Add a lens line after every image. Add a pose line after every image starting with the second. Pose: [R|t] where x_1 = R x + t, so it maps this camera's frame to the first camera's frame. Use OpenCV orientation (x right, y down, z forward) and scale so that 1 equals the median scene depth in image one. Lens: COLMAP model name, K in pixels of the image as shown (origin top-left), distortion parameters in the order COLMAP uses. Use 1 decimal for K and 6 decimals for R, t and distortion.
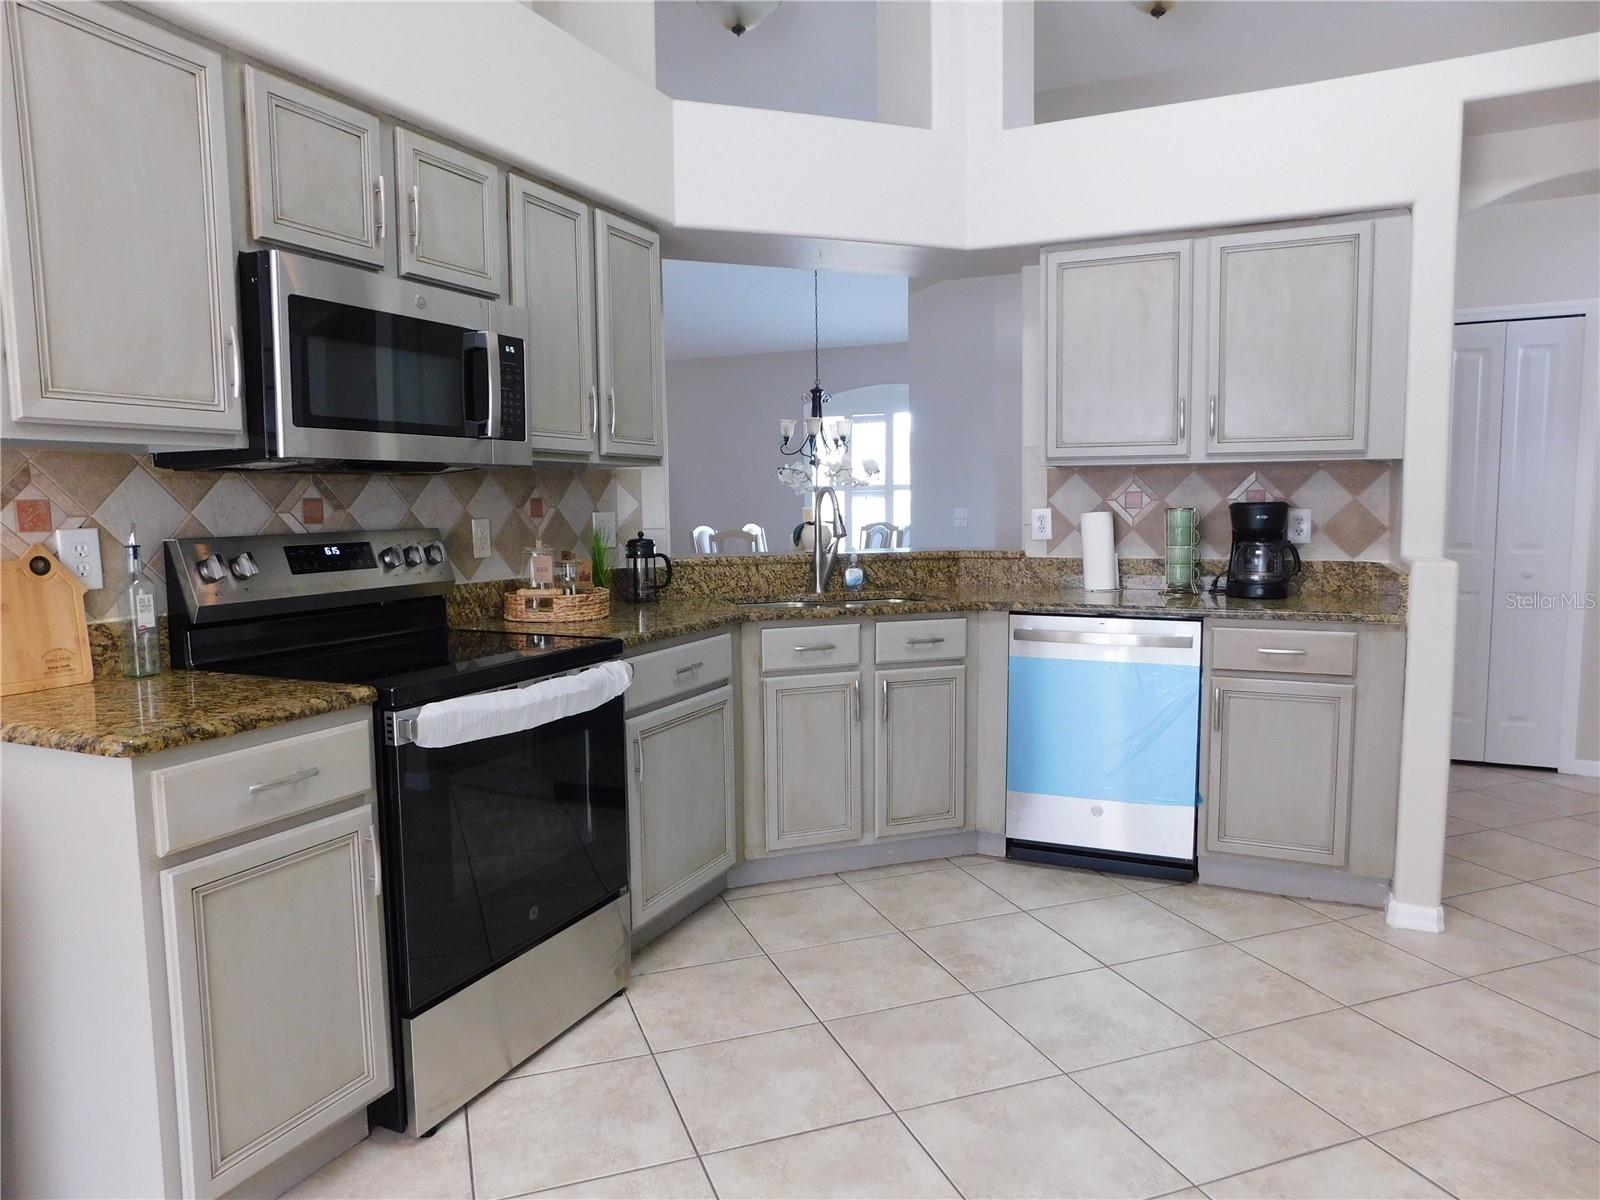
lens RADIAL K [[1056.1, 0, 798.9], [0, 1056.1, 602.1], [0, 0, 1]] dist [-0.067256, 0.051879]
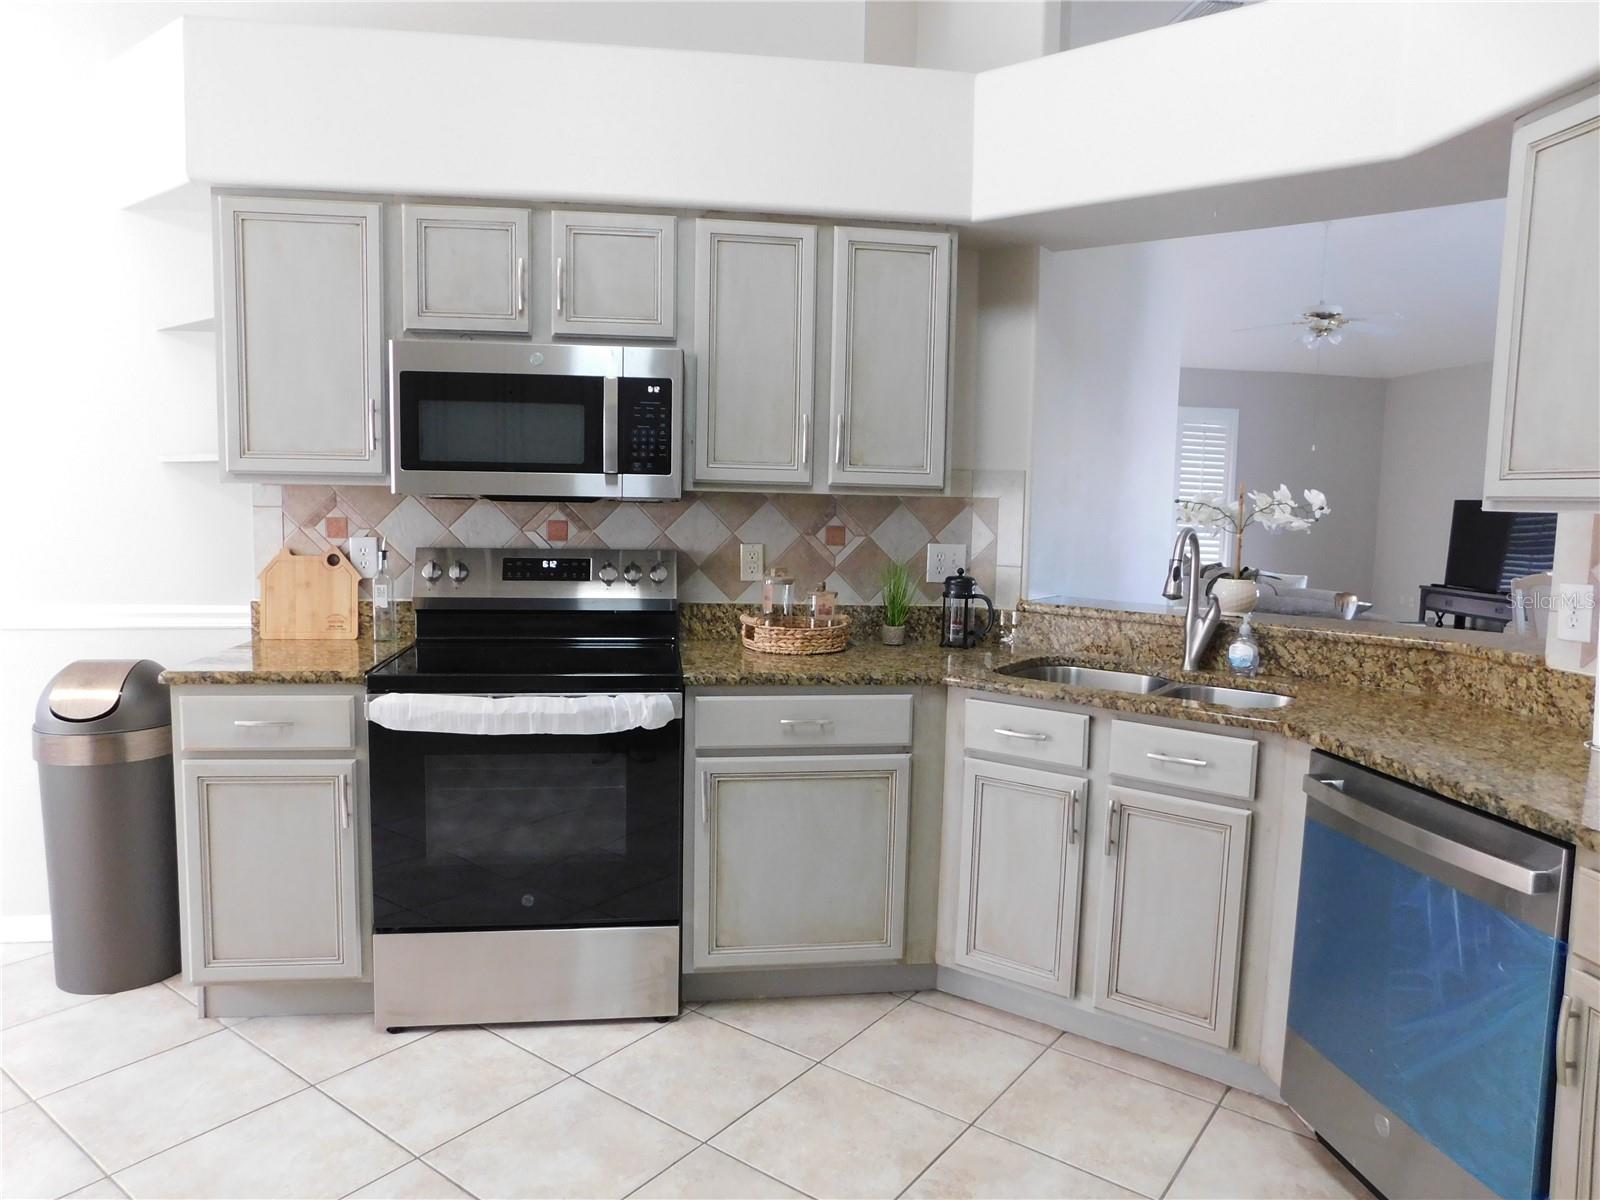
lens RADIAL K [[1056.1, 0, 797.5], [0, 1056.1, 601.2], [0, 0, 1]] dist [-0.067256, 0.051879]
pose [[0.541894, 0.107404, -0.833556, 0.592160], [-0.107422, 0.992517, 0.058051, -0.086181], [0.833553, 0.058084, 0.549377, 0.447529]]
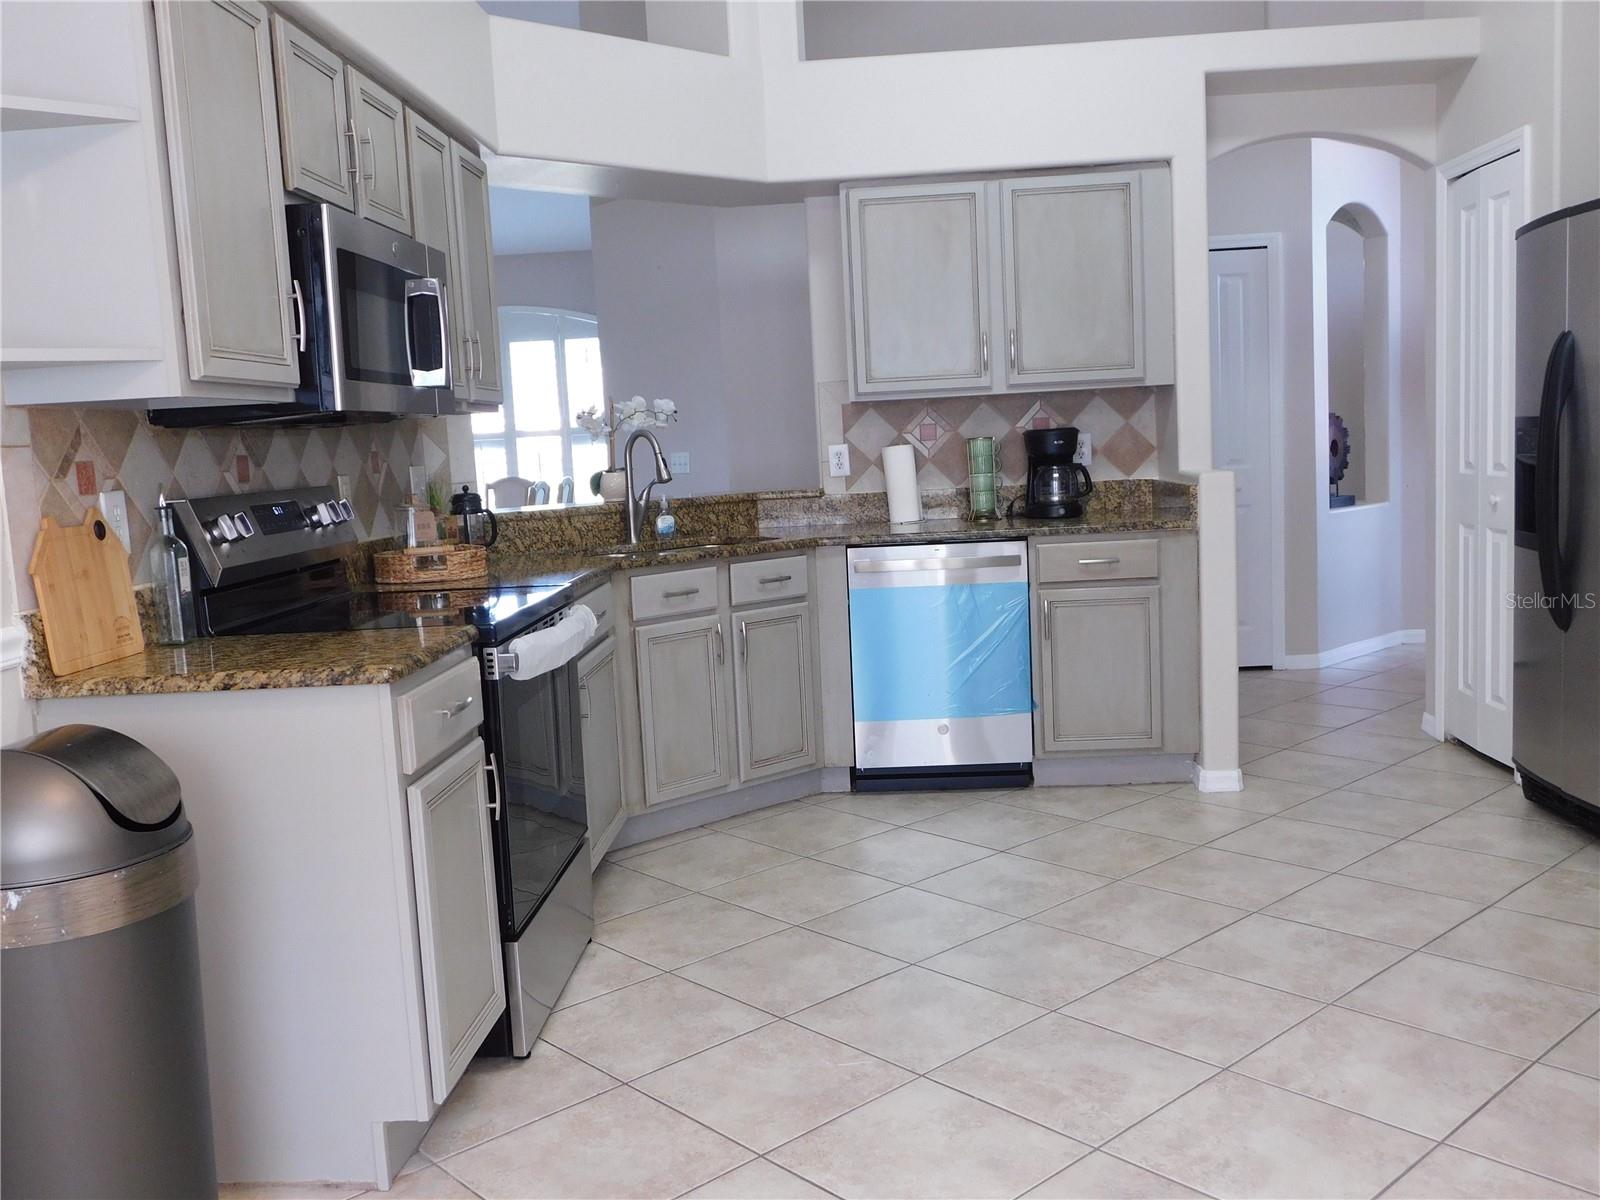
lens RADIAL K [[1404.1, 0, 799.0], [0, 1404.1, 603.7], [0, 0, 1]] dist [-0.015106, 0.021472]
pose [[0.926459, -0.079997, 0.367797, -0.382287], [0.075696, 0.996789, 0.026131, 0.028886], [-0.368707, 0.003632, 0.929539, -0.269206]]
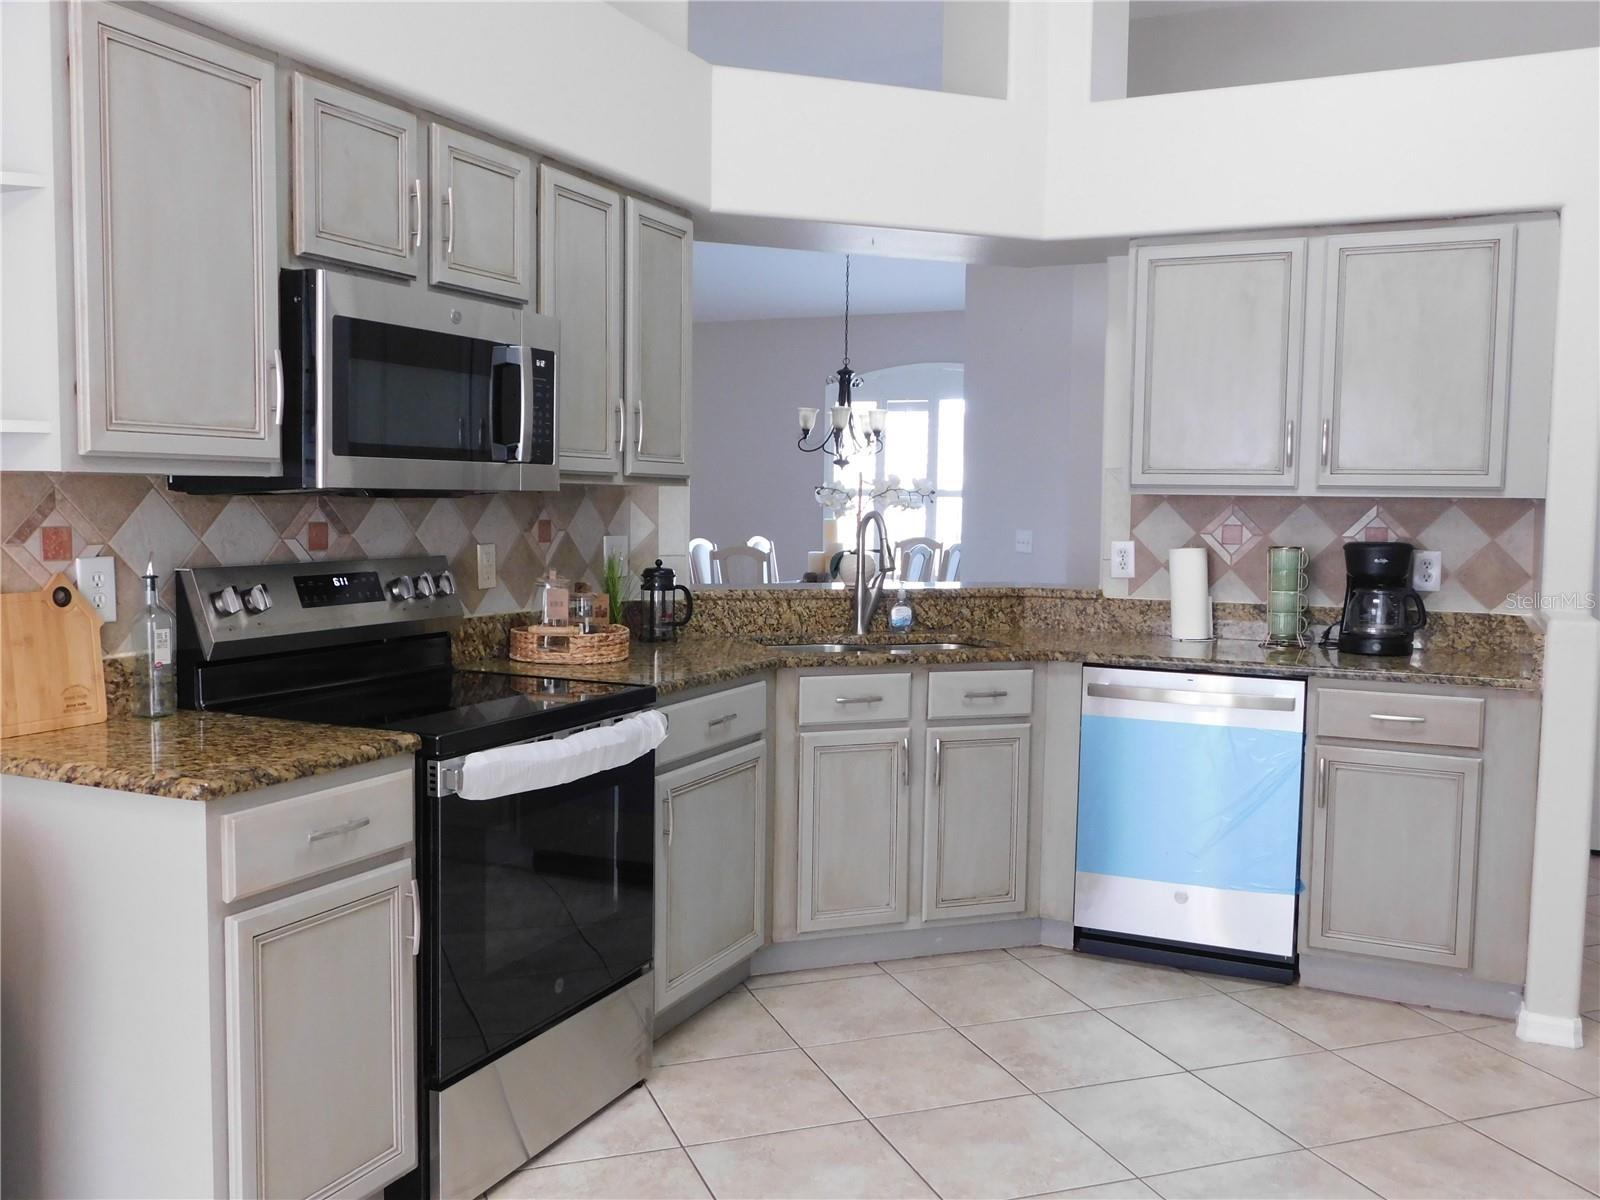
lens RADIAL K [[1404.1, 0, 795.9], [0, 1404.1, 601.4], [0, 0, 1]] dist [-0.015106, 0.021472]
pose [[0.999682, 0.025181, -0.001658, -0.039365], [-0.025209, 0.999486, -0.019811, -0.014050], [0.001159, 0.019847, 0.999802, -0.170169]]
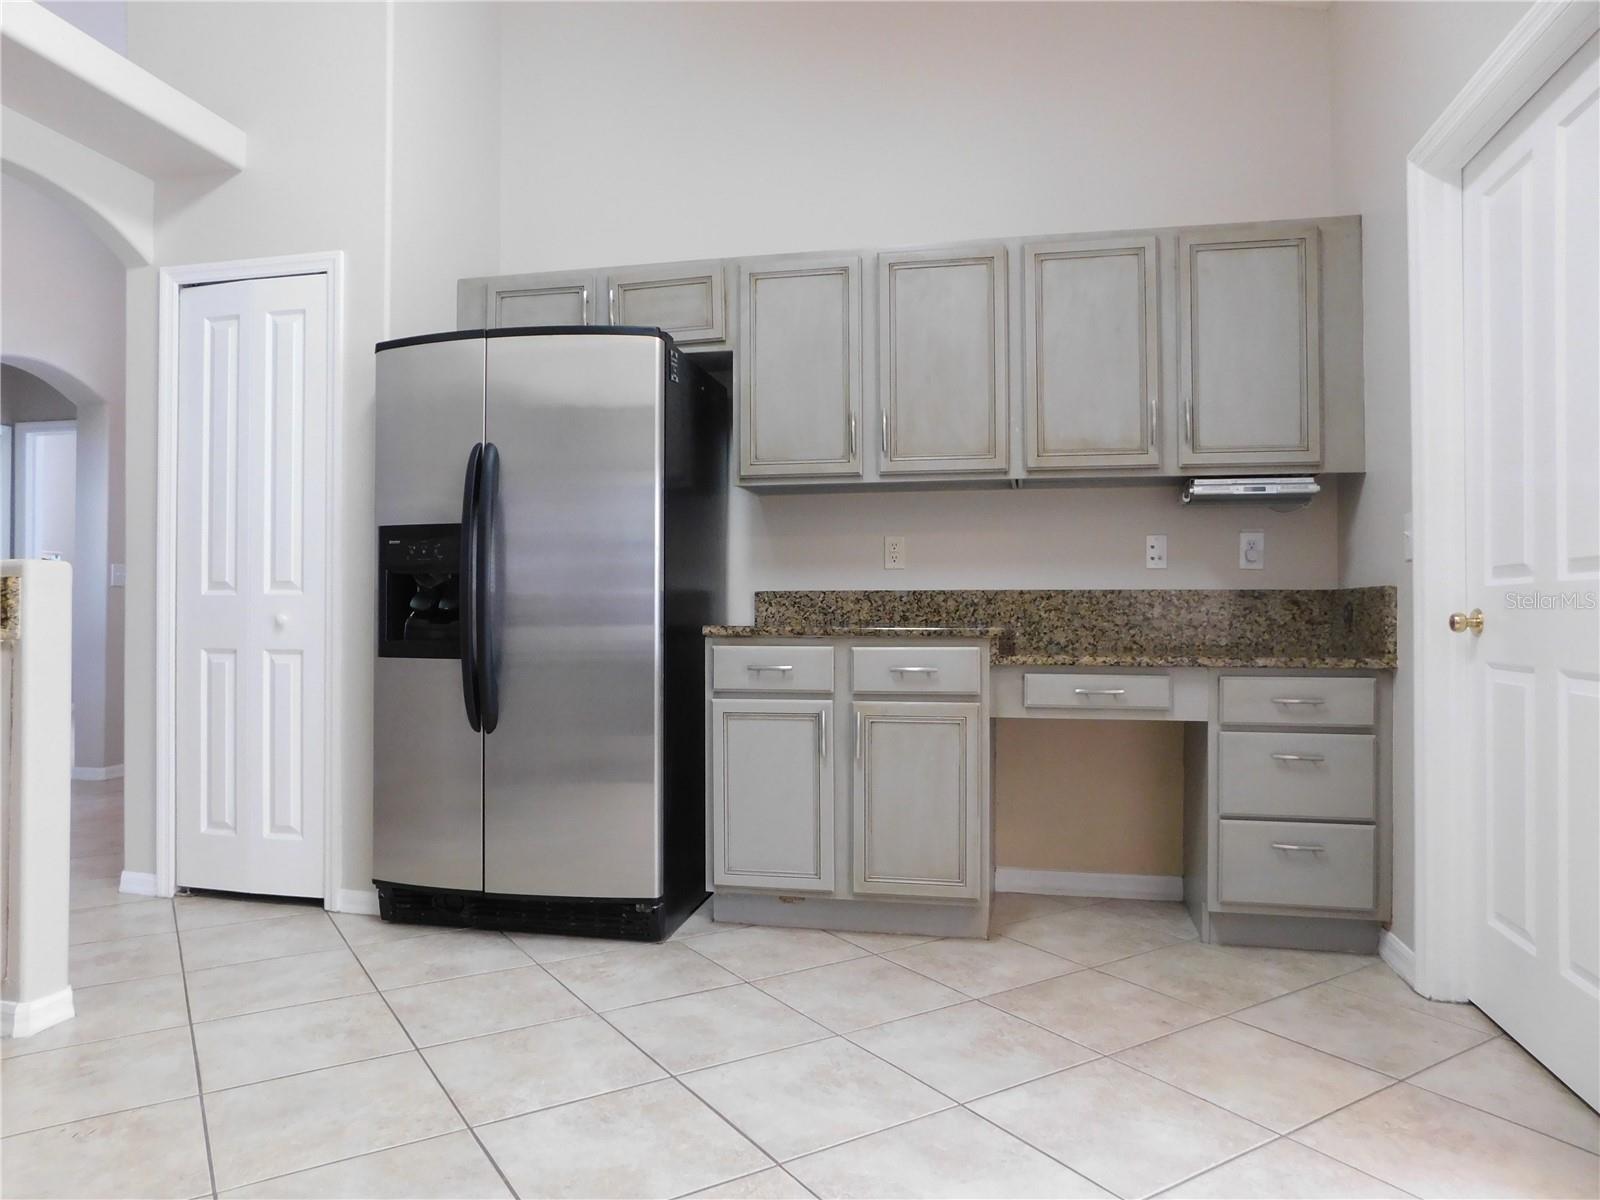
lens RADIAL K [[1056.1, 0, 798.3], [0, 1056.1, 597.7], [0, 0, 1]] dist [-0.067256, 0.051879]
pose [[-0.218274, 0.022190, 0.975635, -0.289254], [0.093058, 0.995659, -0.001826, 0.043227], [-0.971441, 0.090392, -0.219391, 0.561329]]
